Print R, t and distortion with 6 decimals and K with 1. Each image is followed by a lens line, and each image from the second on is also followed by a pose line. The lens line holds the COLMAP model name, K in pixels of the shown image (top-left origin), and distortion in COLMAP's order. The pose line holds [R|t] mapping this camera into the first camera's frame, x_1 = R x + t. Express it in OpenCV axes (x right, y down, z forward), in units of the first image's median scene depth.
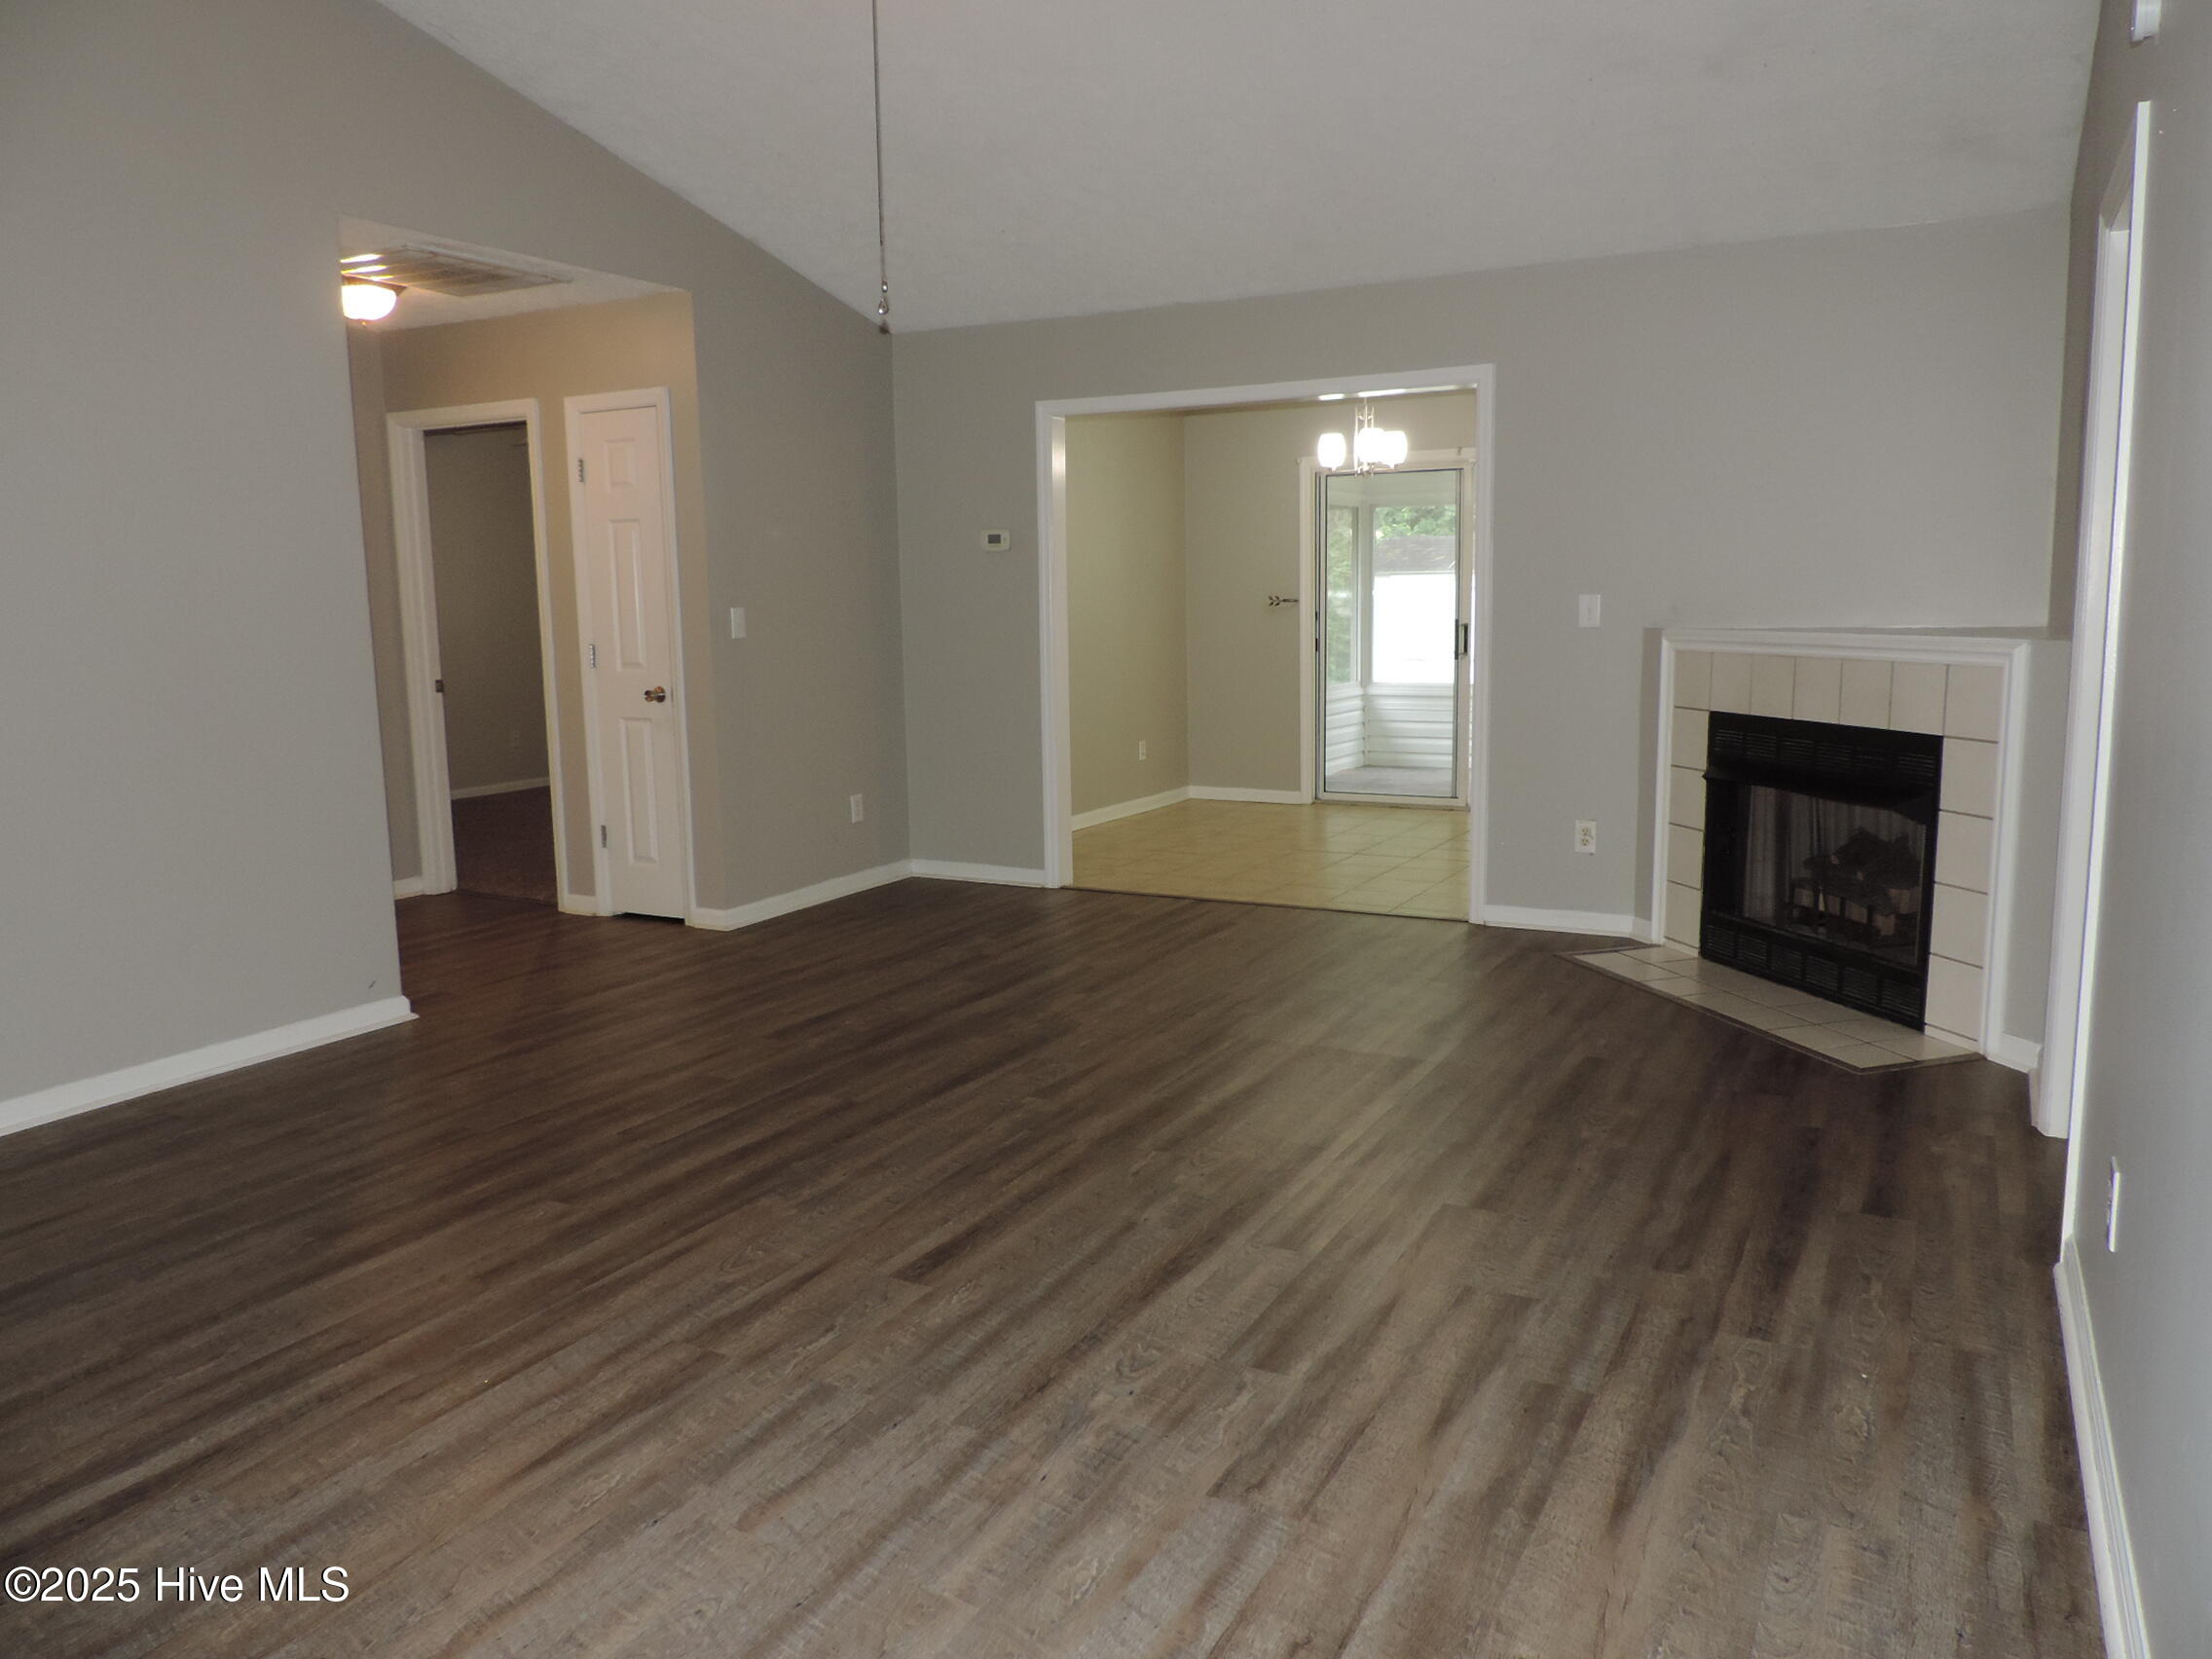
lens RADIAL K [[1574.7, 0, 1110.2], [0, 1574.7, 823.2], [0, 0, 1]] dist [-0.019170, 0.012762]
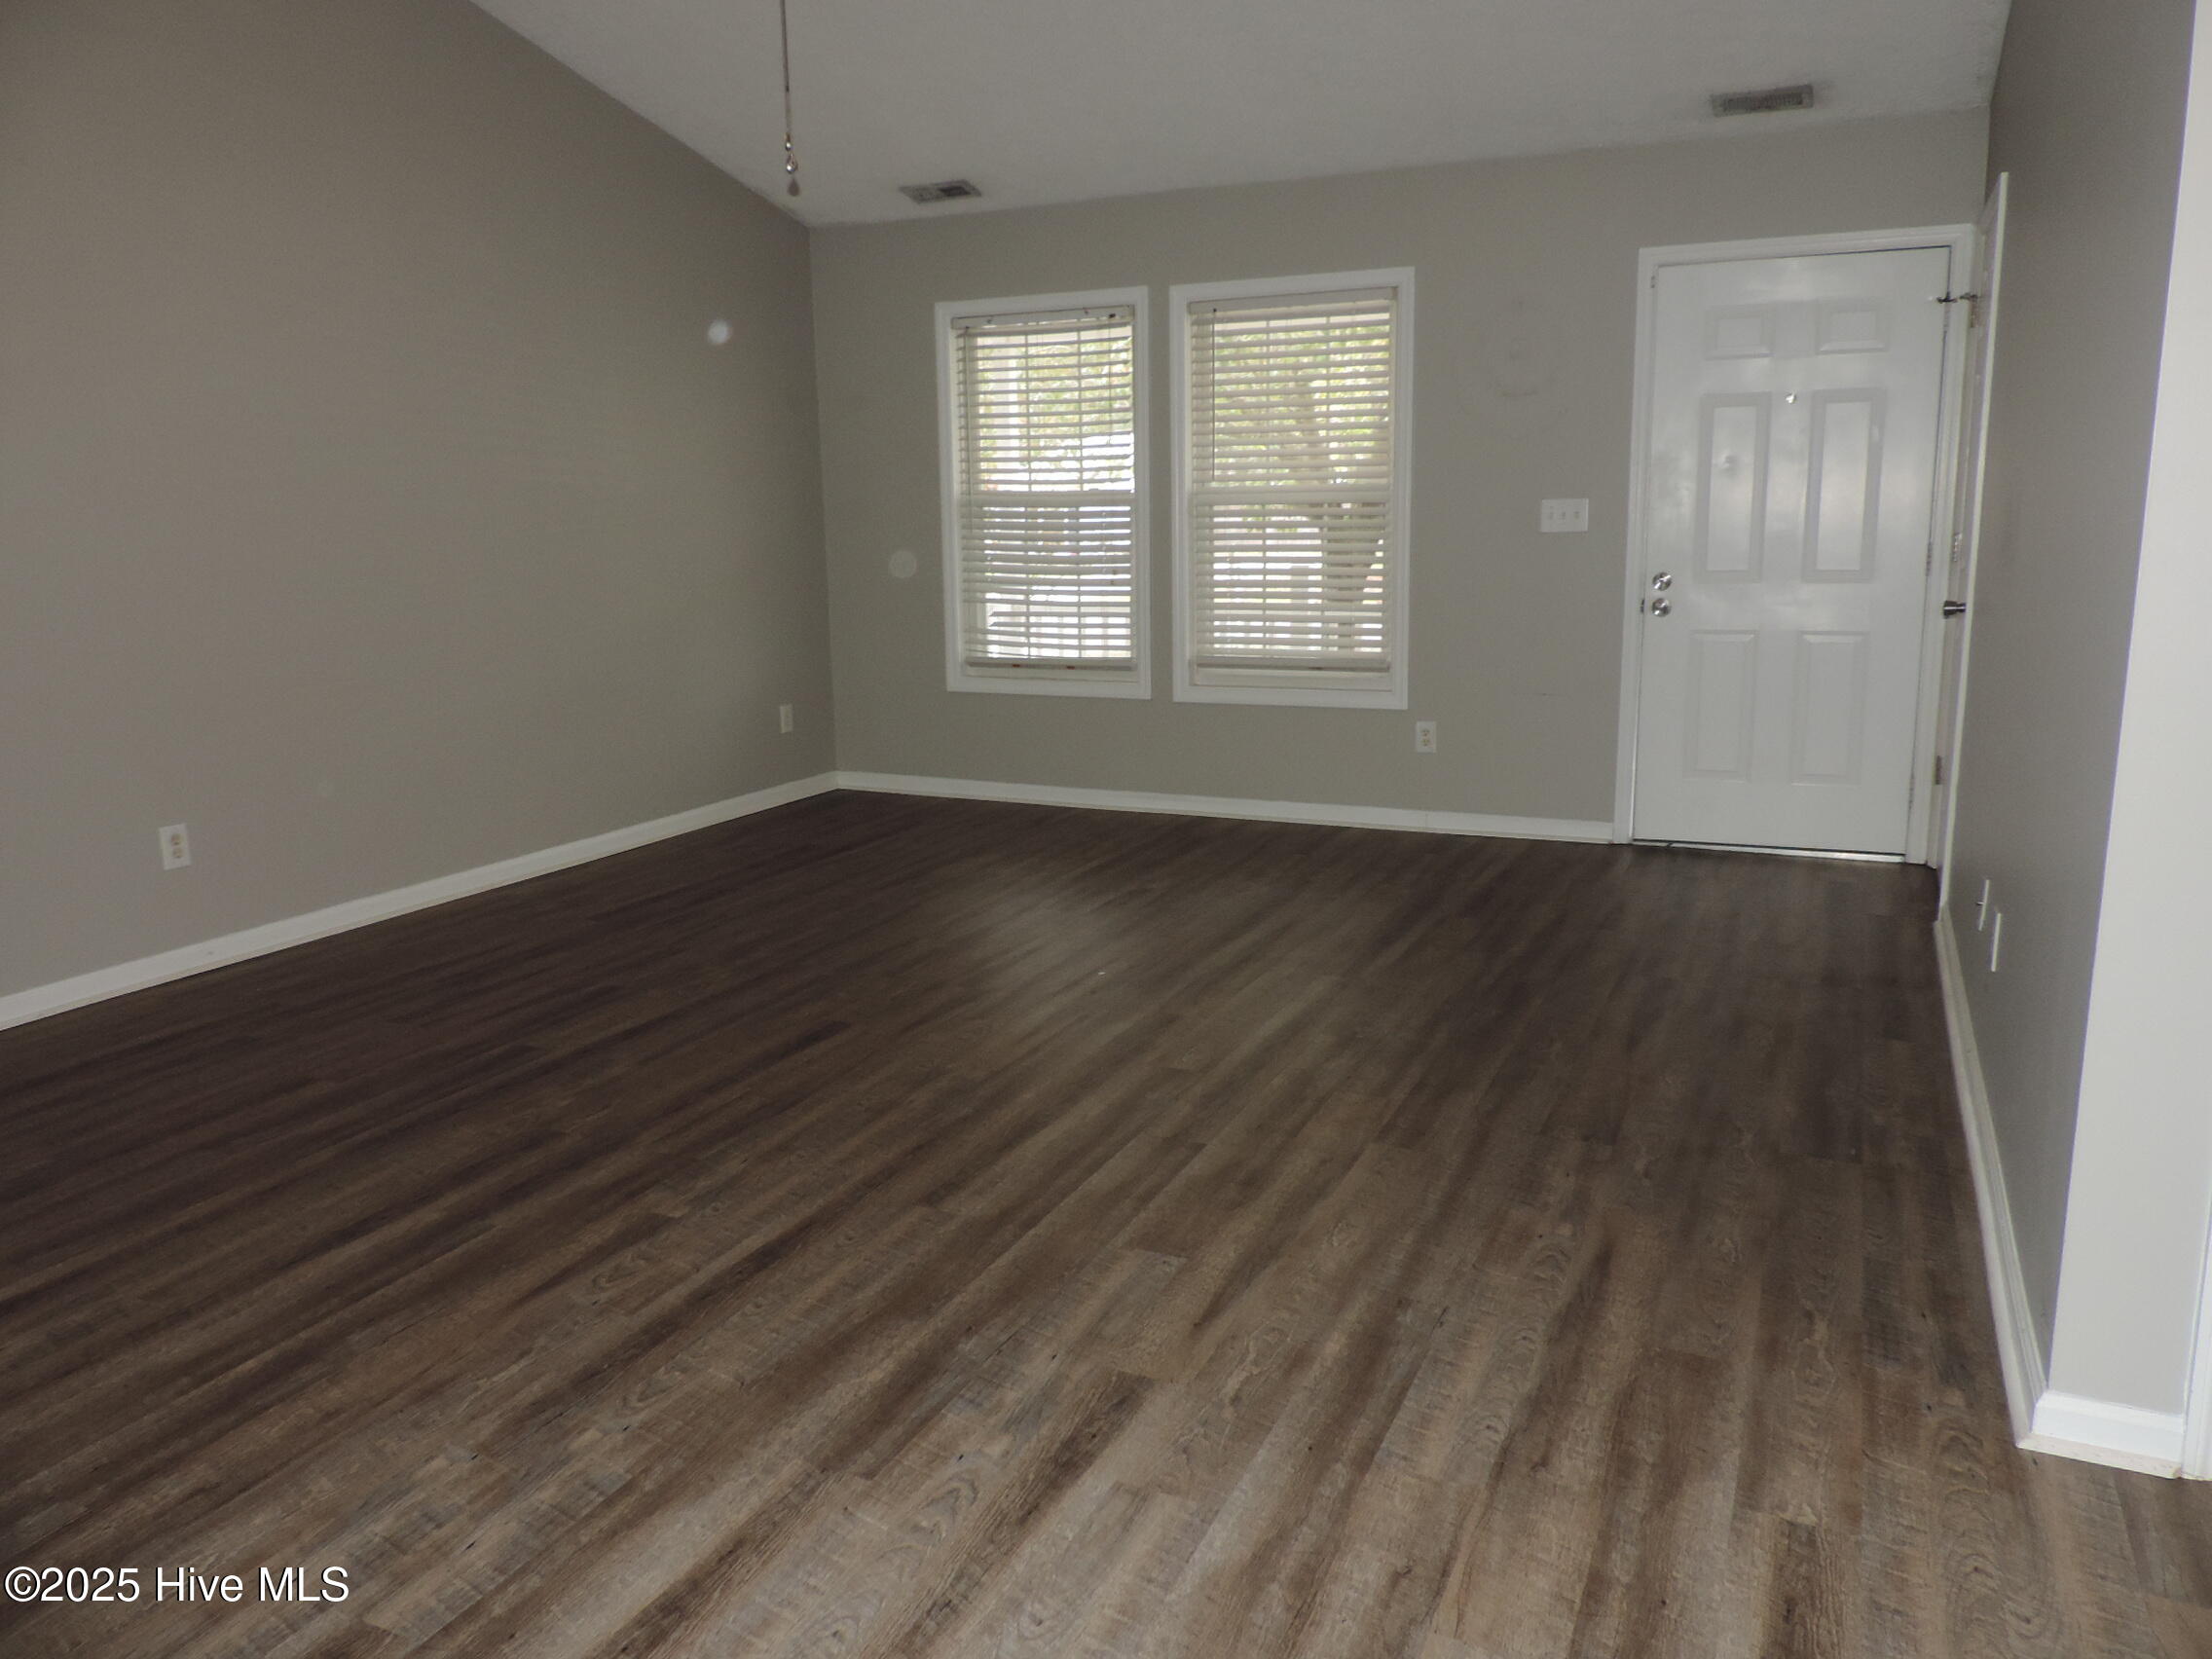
lens RADIAL K [[1574.7, 0, 1105.1], [0, 1574.7, 822.6], [0, 0, 1]] dist [-0.019170, 0.012762]
pose [[-0.998312, 0.038794, -0.043218, -0.246838], [0.021678, 0.939299, 0.342413, -0.255960], [0.053879, 0.340899, -0.938555, 1.810527]]
